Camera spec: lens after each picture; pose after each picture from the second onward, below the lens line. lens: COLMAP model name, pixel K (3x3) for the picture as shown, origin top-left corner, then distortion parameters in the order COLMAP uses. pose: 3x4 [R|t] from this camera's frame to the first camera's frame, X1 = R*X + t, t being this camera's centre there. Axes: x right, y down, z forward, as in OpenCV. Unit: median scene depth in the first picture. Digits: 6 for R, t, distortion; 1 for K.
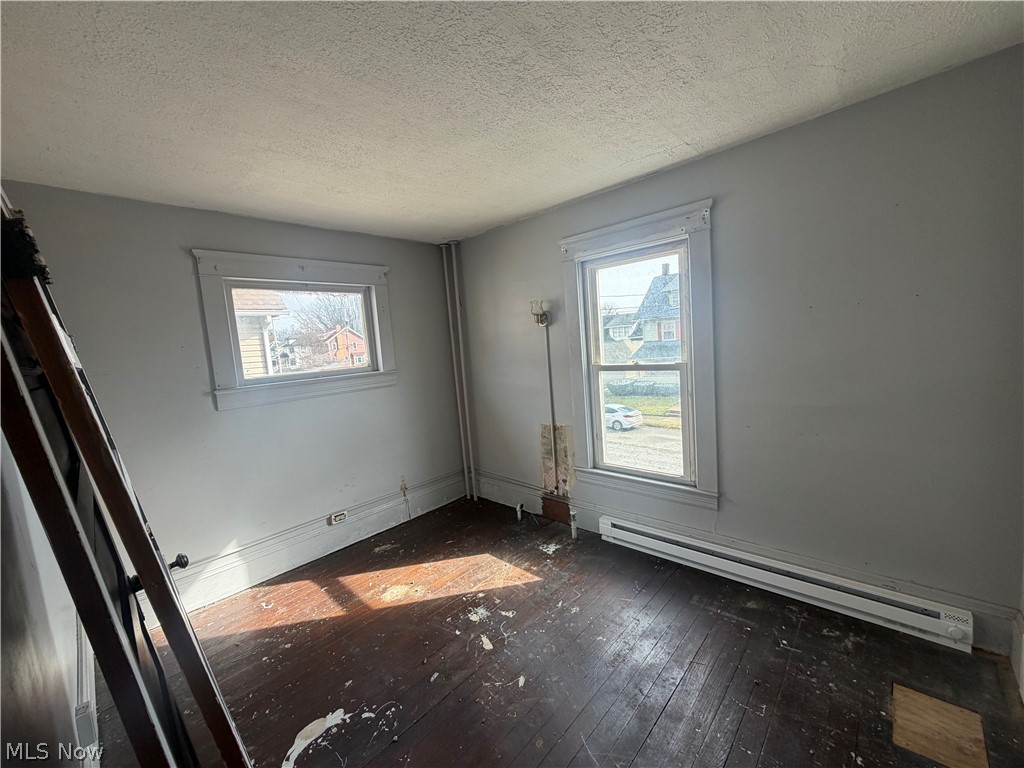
lens RADIAL K [[412.1, 0, 512.0], [0, 412.1, 384.0], [0, 0, 1]] dist [-0.001200, -0.000137]
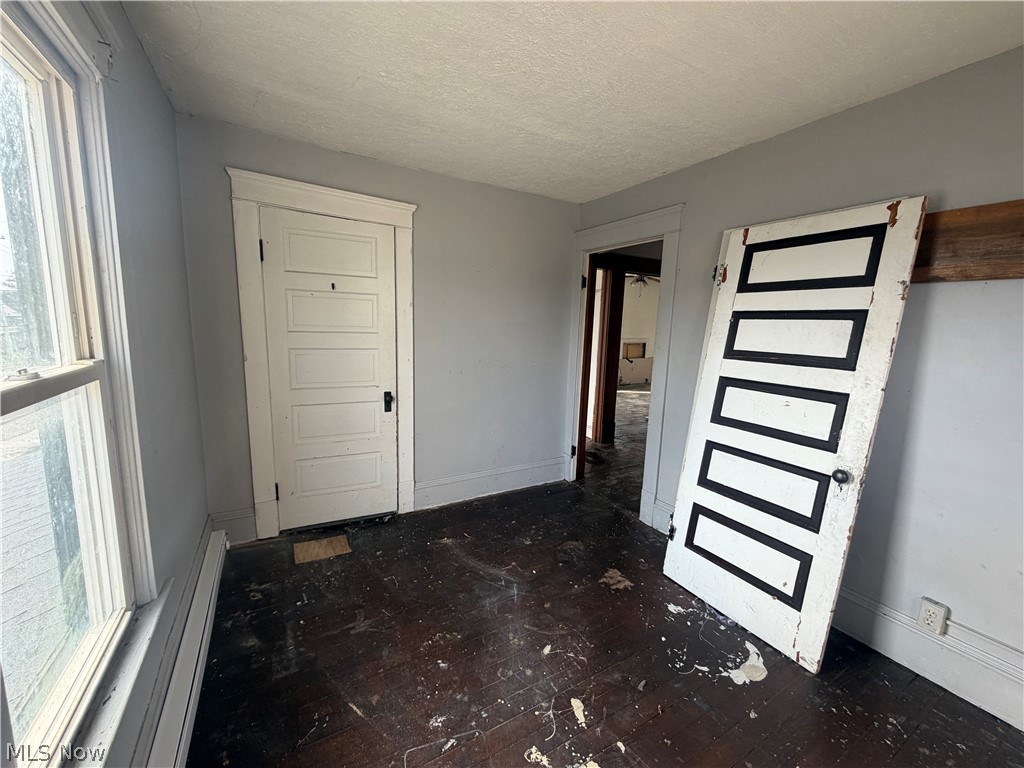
lens RADIAL K [[412.1, 0, 512.0], [0, 412.1, 384.0], [0, 0, 1]] dist [-0.001200, -0.000137]
pose [[-0.956776, 0.004290, 0.290793, -0.175918], [0.072543, 0.971805, 0.224349, -0.122964], [-0.281632, 0.235747, -0.930111, 1.690406]]
